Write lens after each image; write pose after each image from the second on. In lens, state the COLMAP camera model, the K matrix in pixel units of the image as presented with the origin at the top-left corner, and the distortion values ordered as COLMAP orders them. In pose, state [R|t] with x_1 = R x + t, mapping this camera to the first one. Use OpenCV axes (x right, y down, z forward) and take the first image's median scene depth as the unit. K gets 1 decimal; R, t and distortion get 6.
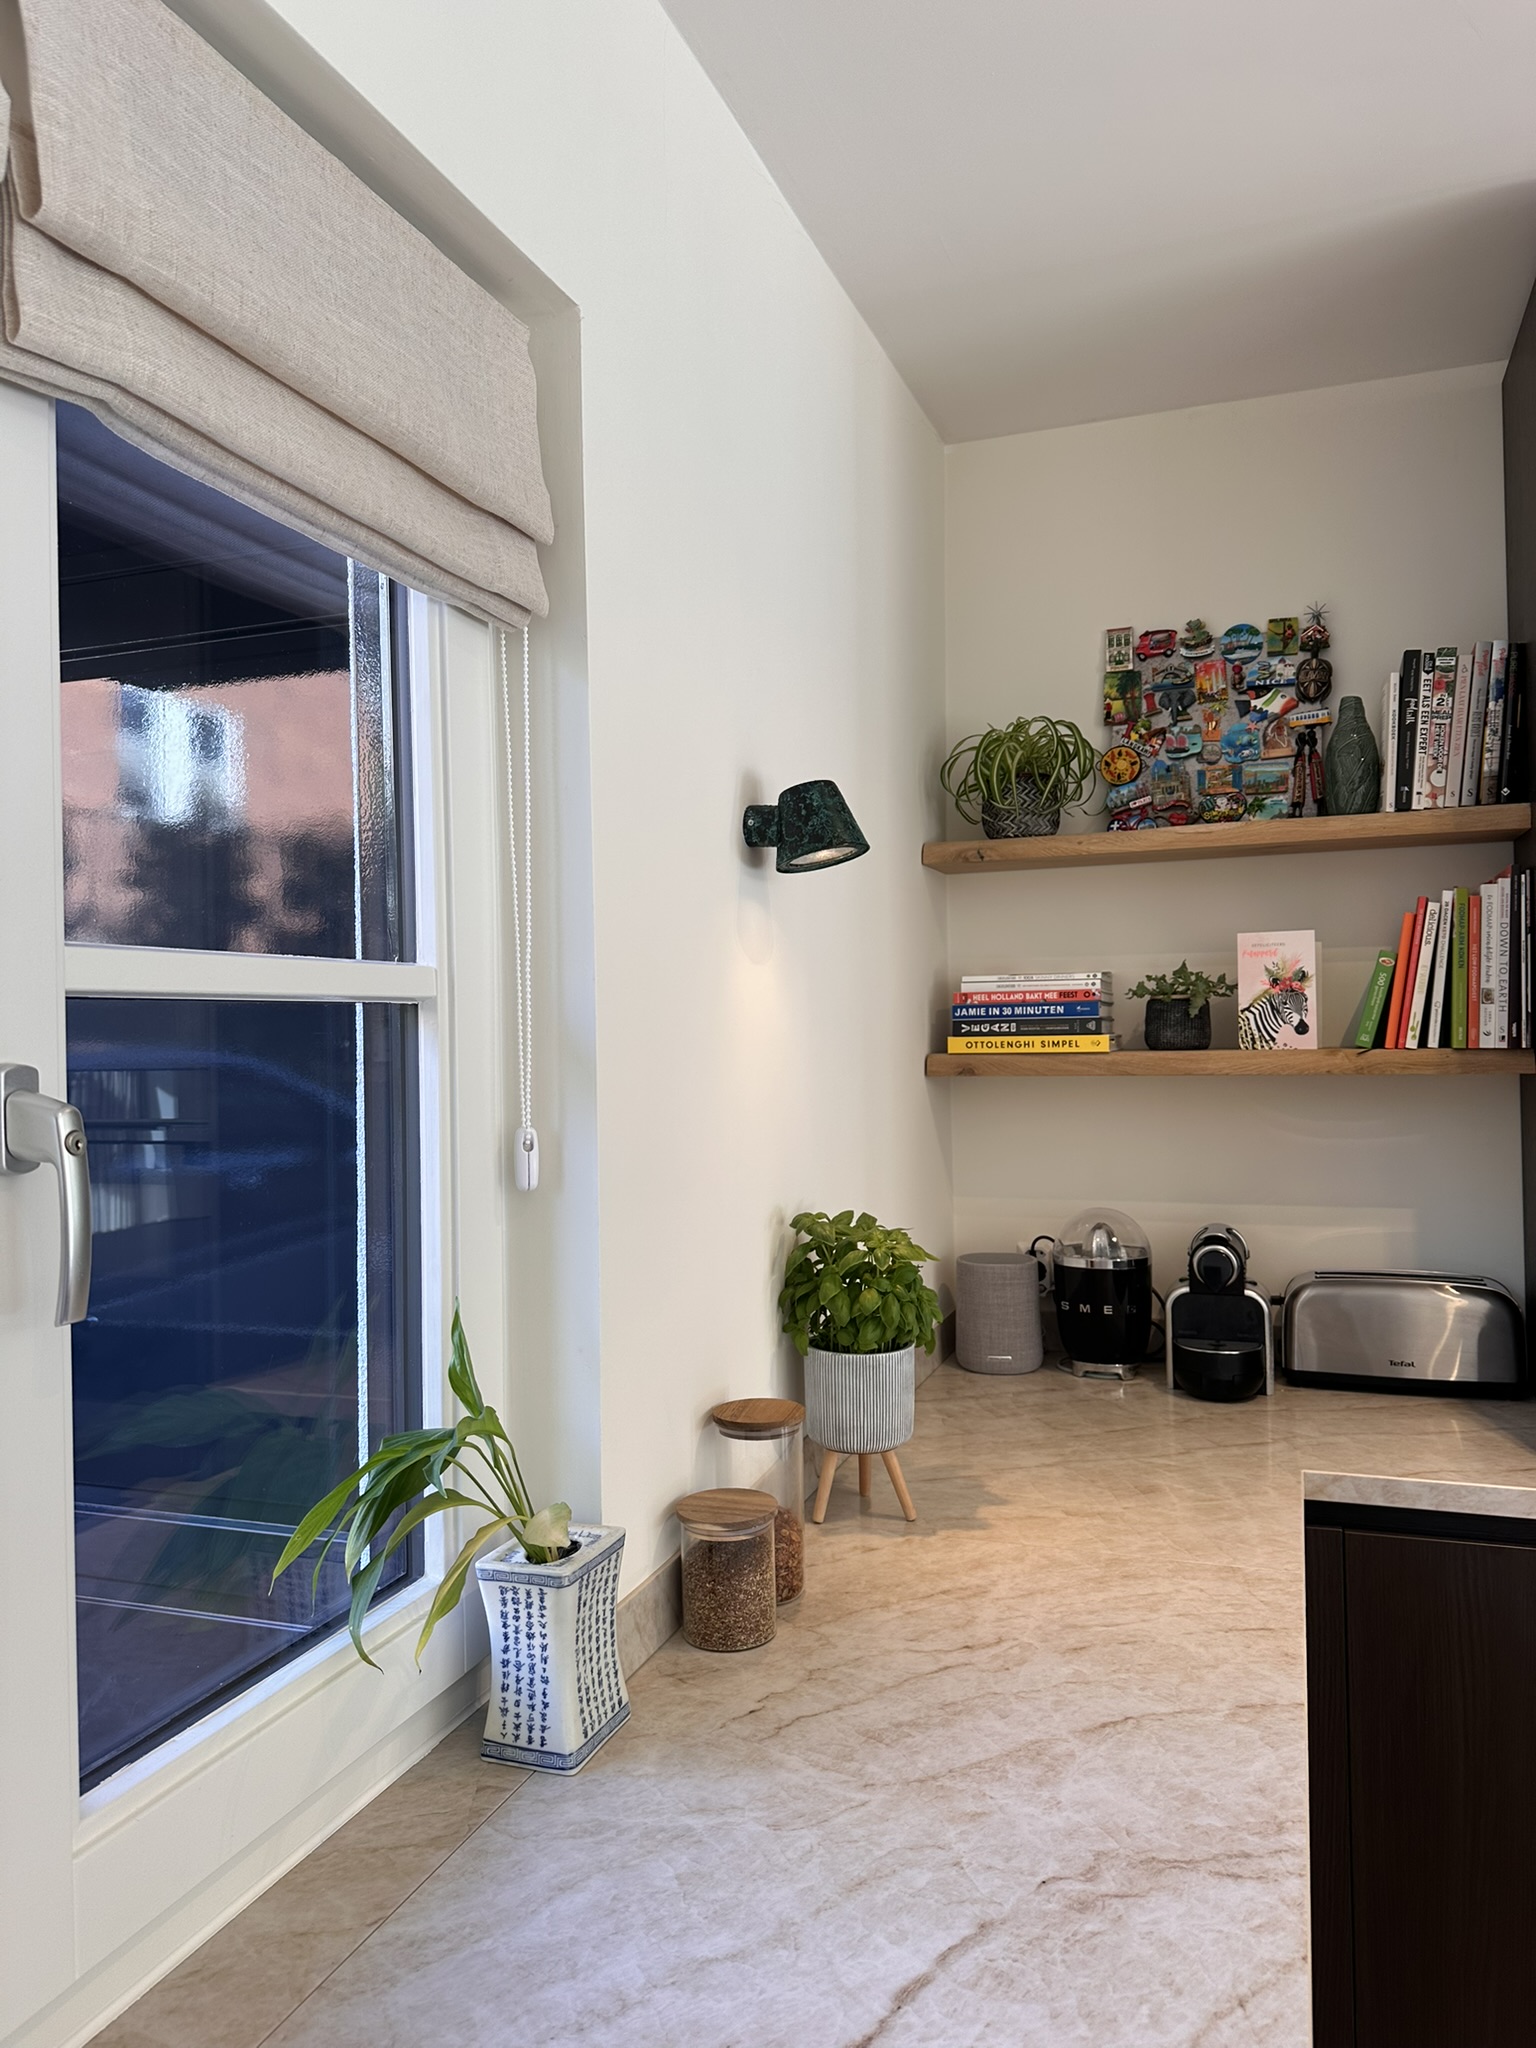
lens RADIAL K [[1430.3, 0, 776.0], [0, 1430.3, 1017.5], [0, 0, 1]] dist [0.117075, -0.226070]
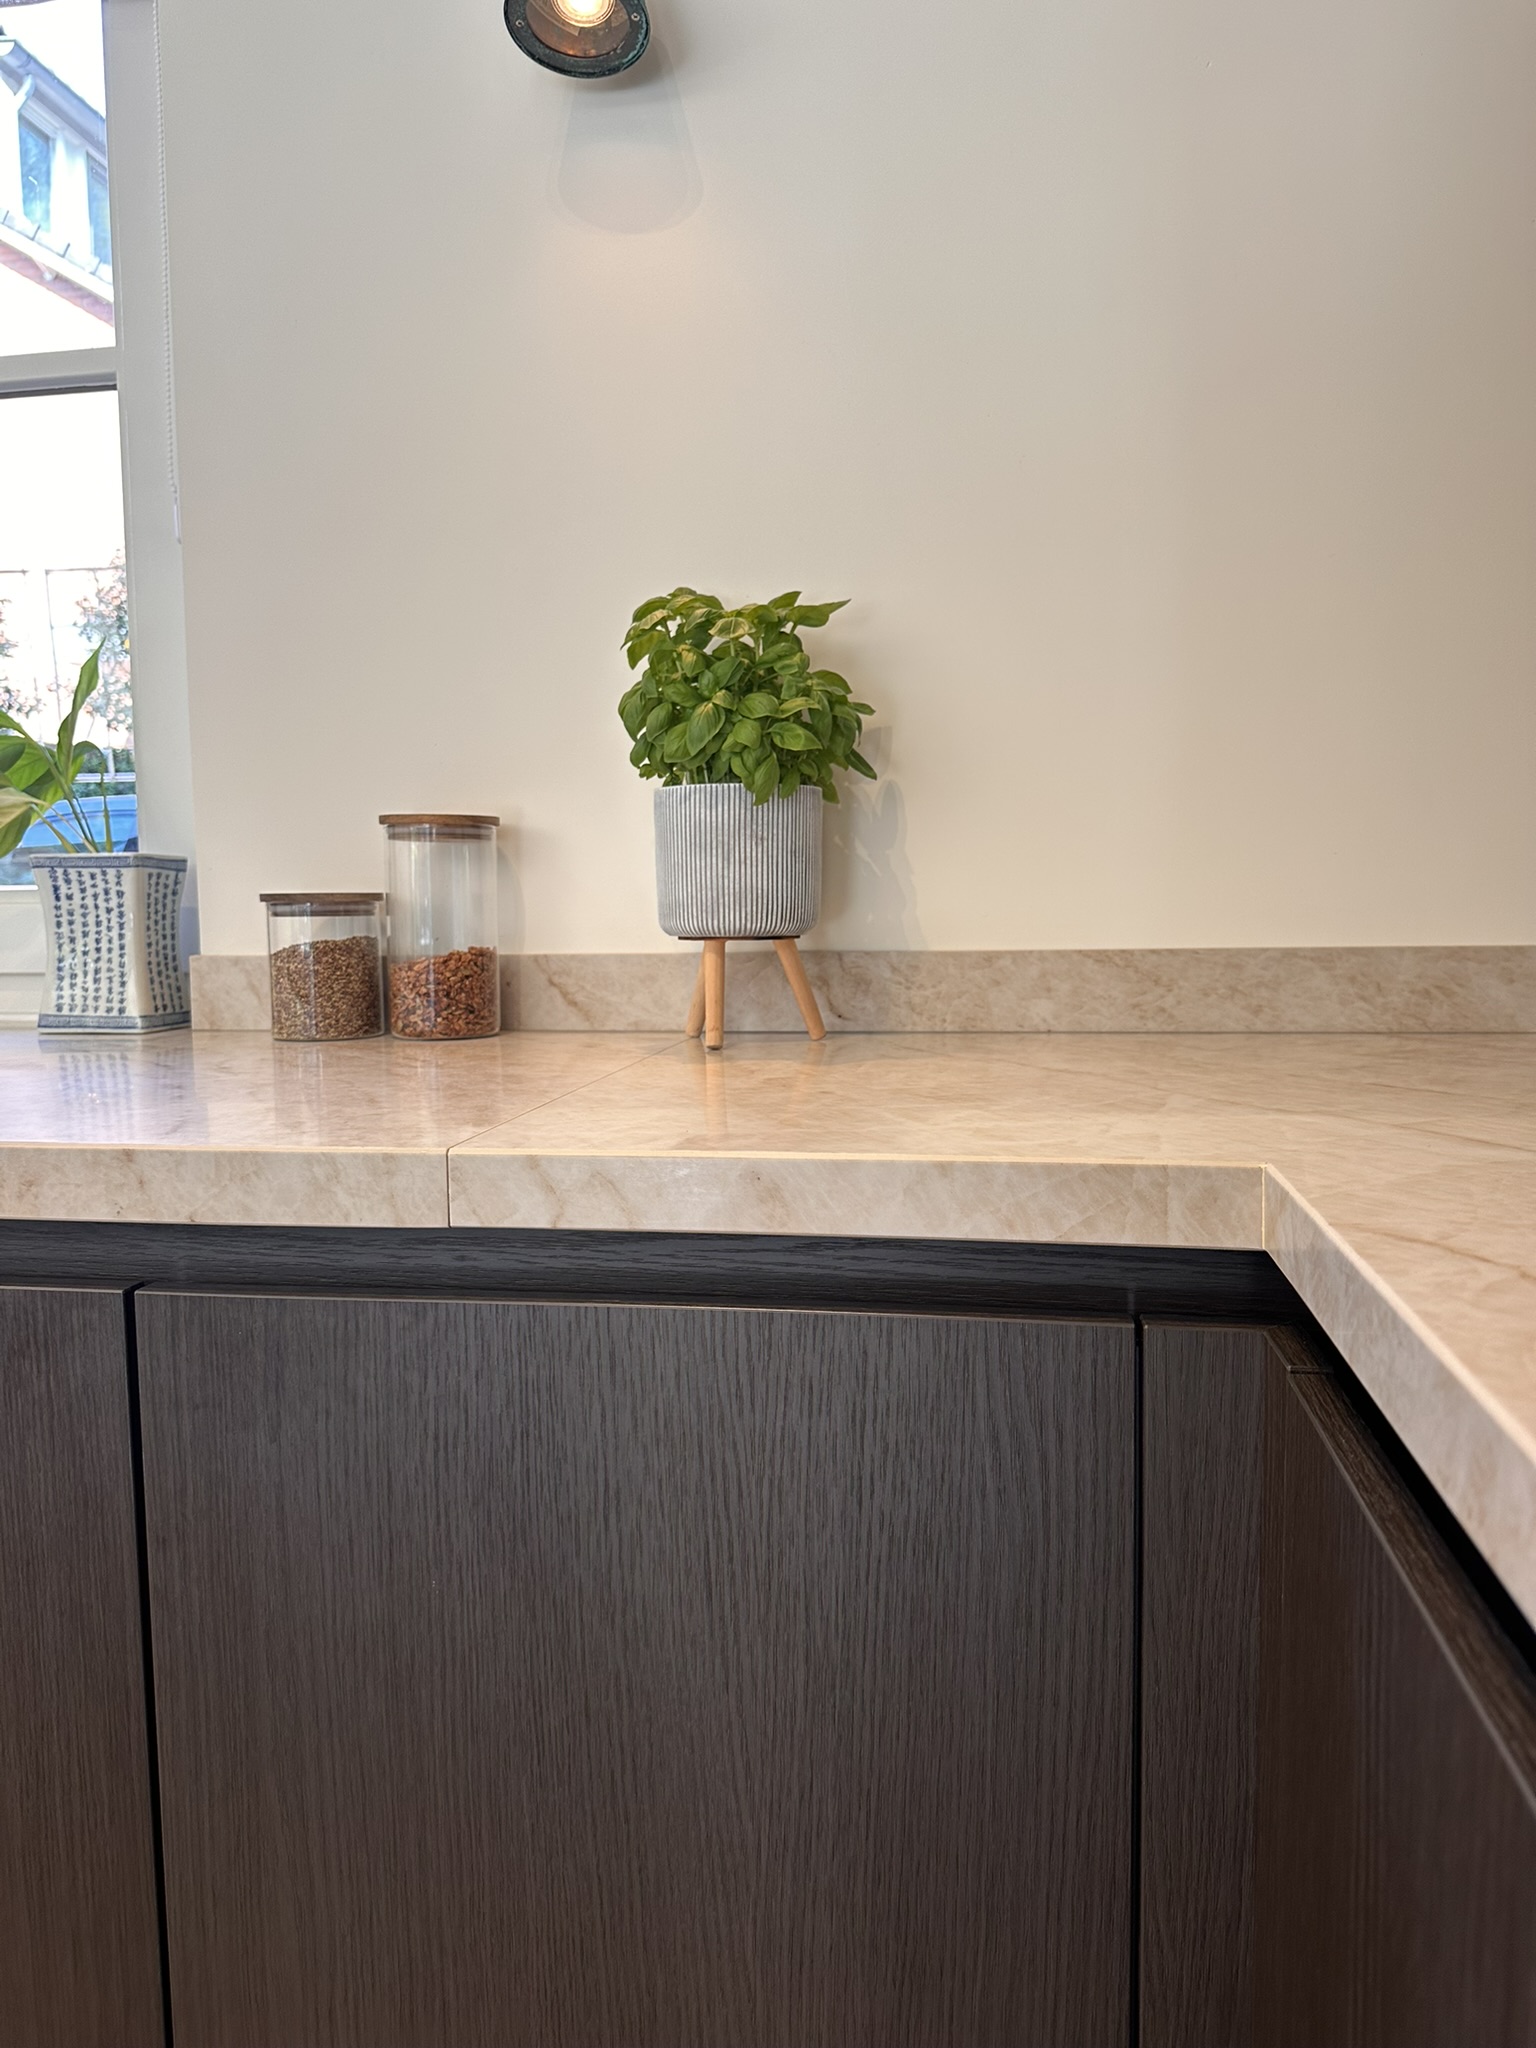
lens RADIAL K [[1443.3, 0, 777.0], [0, 1443.3, 1019.4], [0, 0, 1]] dist [0.089445, -0.127372]
pose [[0.180977, 0.103168, -0.978061, 0.520703], [0.011819, 0.994183, 0.107055, 0.190889], [0.983416, -0.030935, 0.178705, 0.657809]]
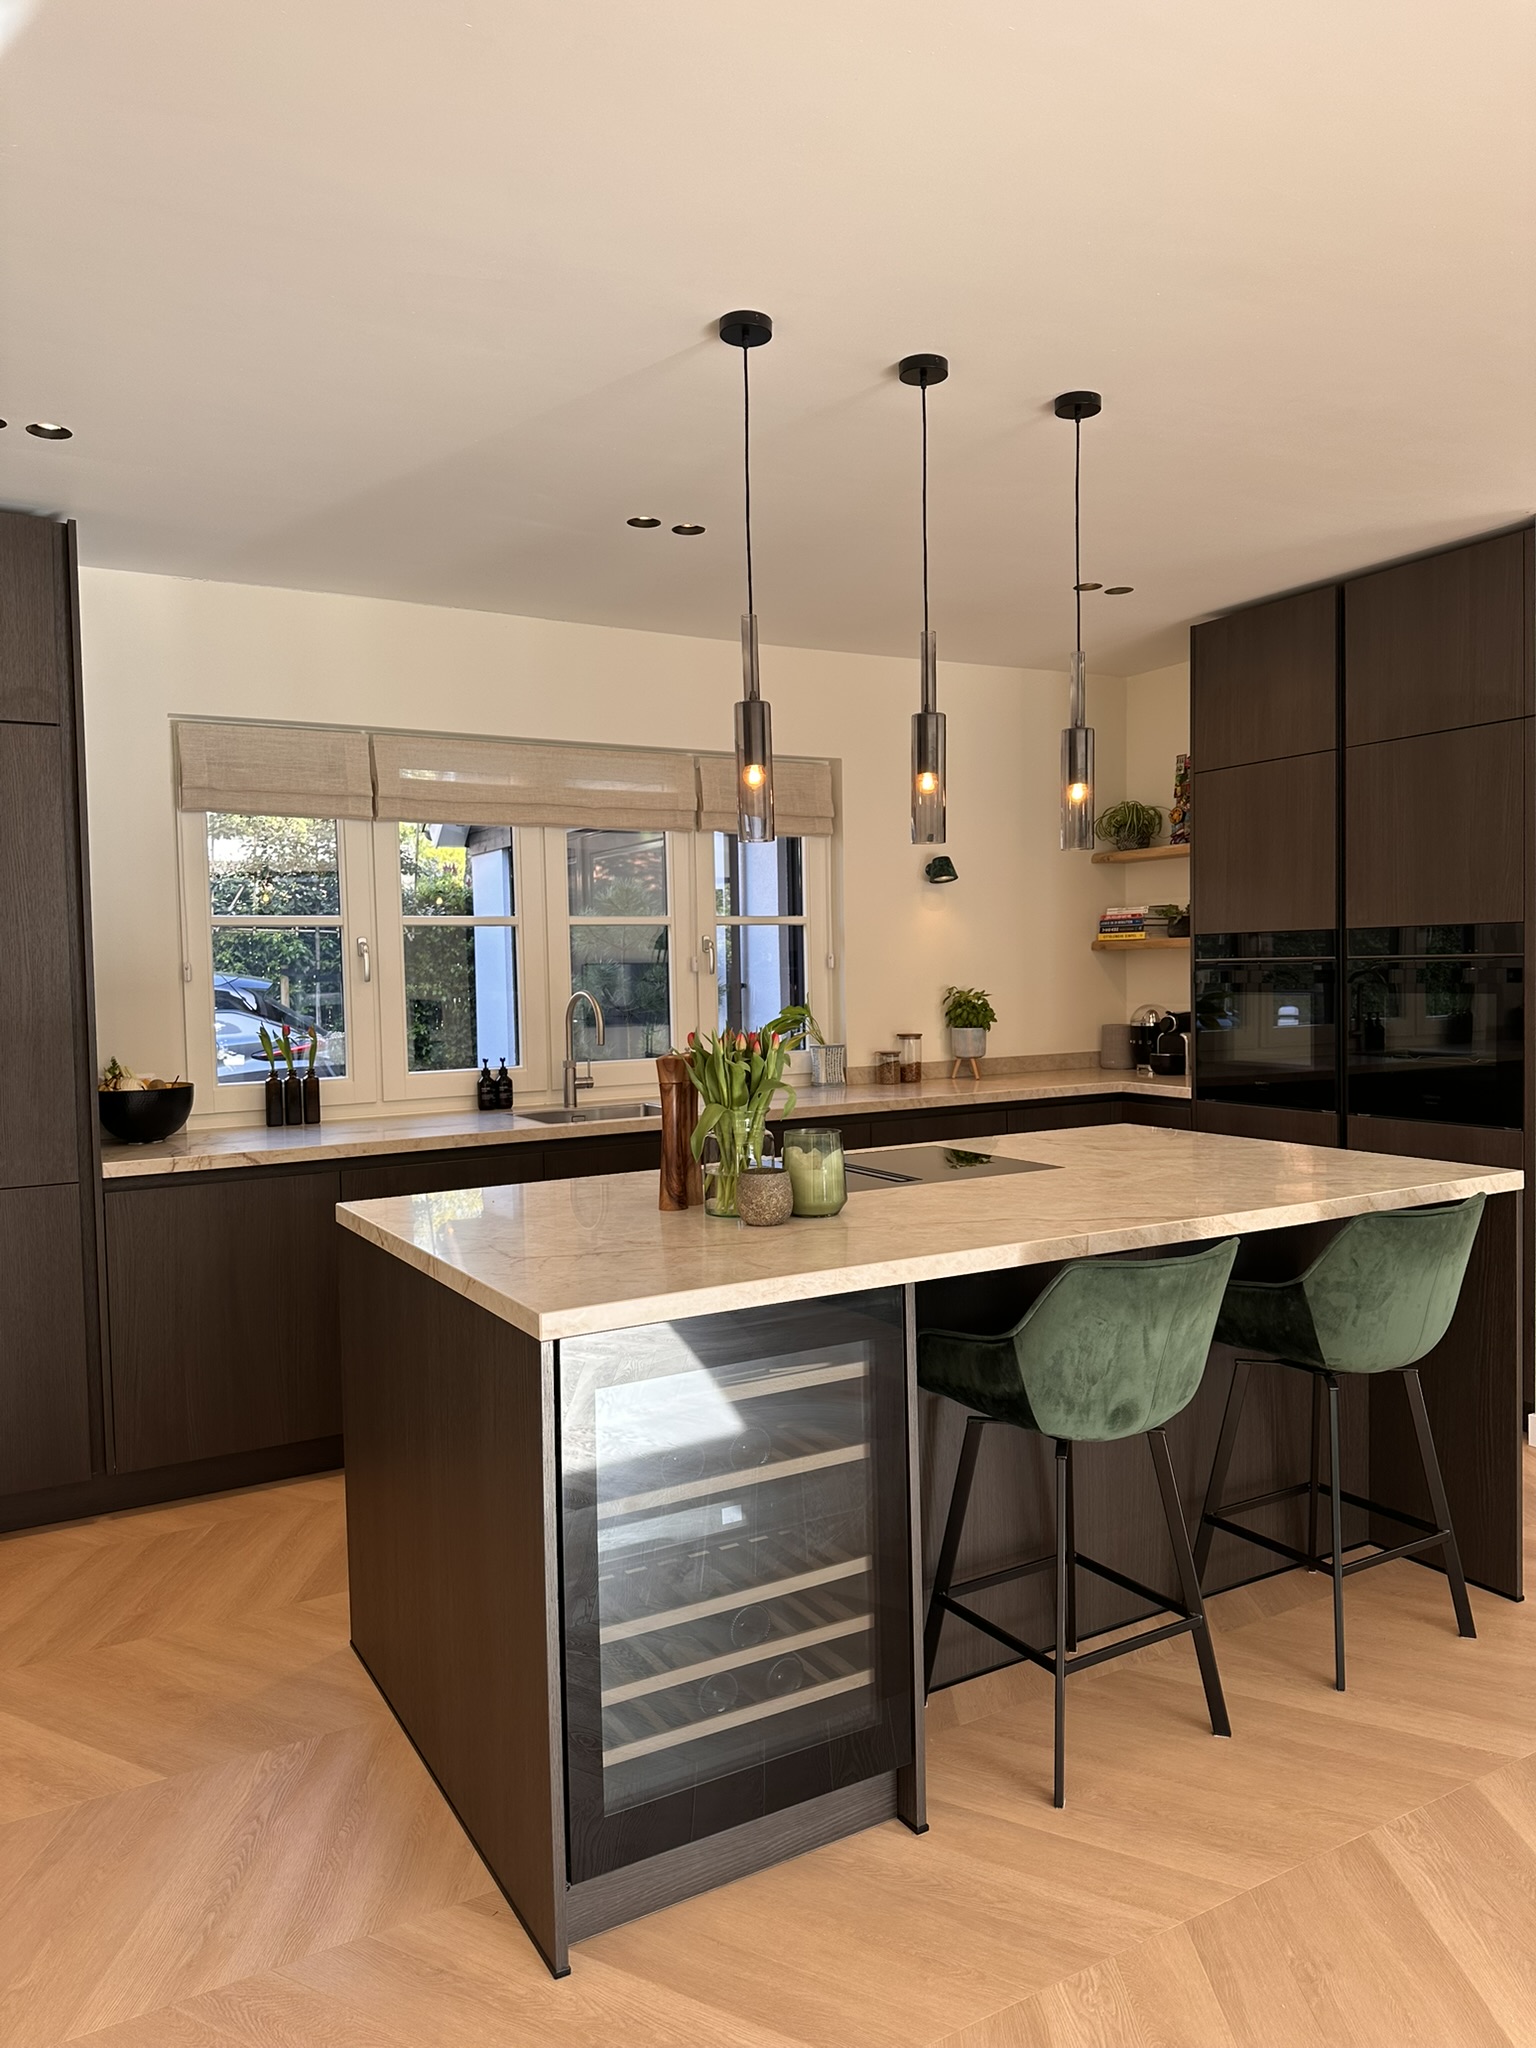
lens RADIAL K [[1426.6, 0, 782.2], [0, 1426.6, 1032.9], [0, 0, 1]] dist [0.114040, -0.132085]
pose [[0.761739, 0.035206, -0.646927, 1.332571], [0.009122, 0.997841, 0.065044, 0.018631], [0.647820, -0.055448, 0.759773, -1.258837]]
